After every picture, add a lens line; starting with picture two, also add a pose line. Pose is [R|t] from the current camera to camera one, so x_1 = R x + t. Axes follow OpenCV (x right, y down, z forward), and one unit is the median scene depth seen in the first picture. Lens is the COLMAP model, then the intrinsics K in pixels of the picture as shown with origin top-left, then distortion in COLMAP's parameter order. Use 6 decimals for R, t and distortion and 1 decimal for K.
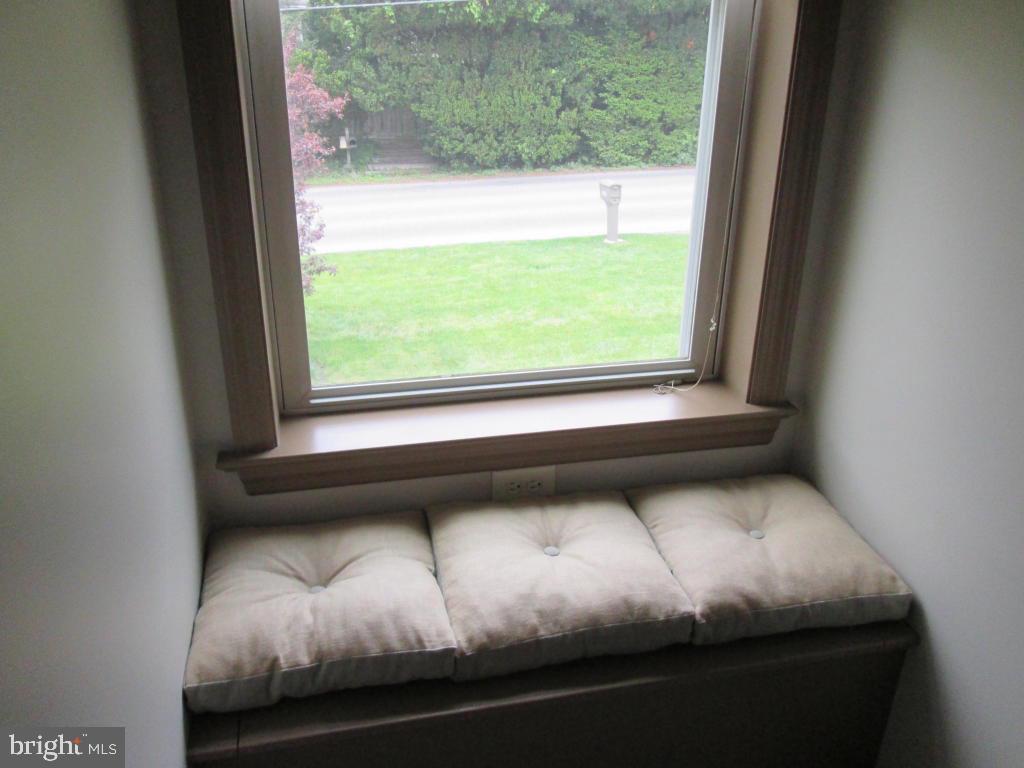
lens RADIAL K [[858.9, 0, 516.6], [0, 858.9, 382.6], [0, 0, 1]] dist [-0.049121, 0.028031]
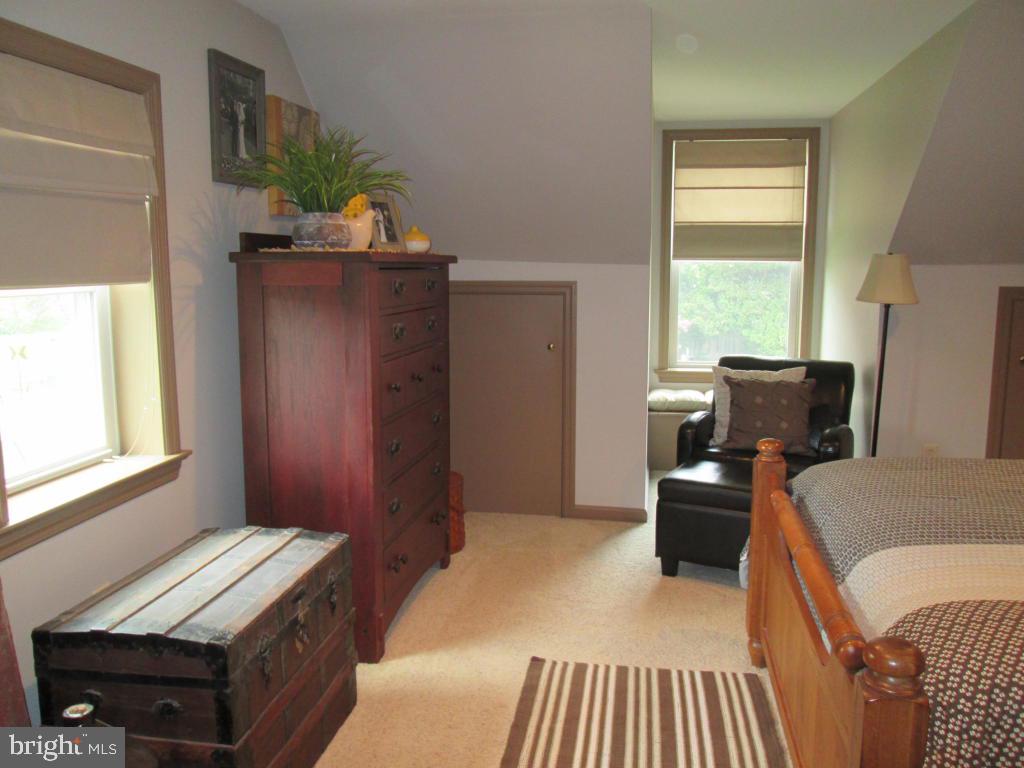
lens RADIAL K [[858.9, 0, 507.3], [0, 858.9, 383.4], [0, 0, 1]] dist [-0.049121, 0.028031]
pose [[0.922452, 0.042167, -0.383803, 0.037936], [-0.139295, 0.963423, -0.228941, 0.071176], [0.360110, 0.264648, 0.894585, -0.185369]]
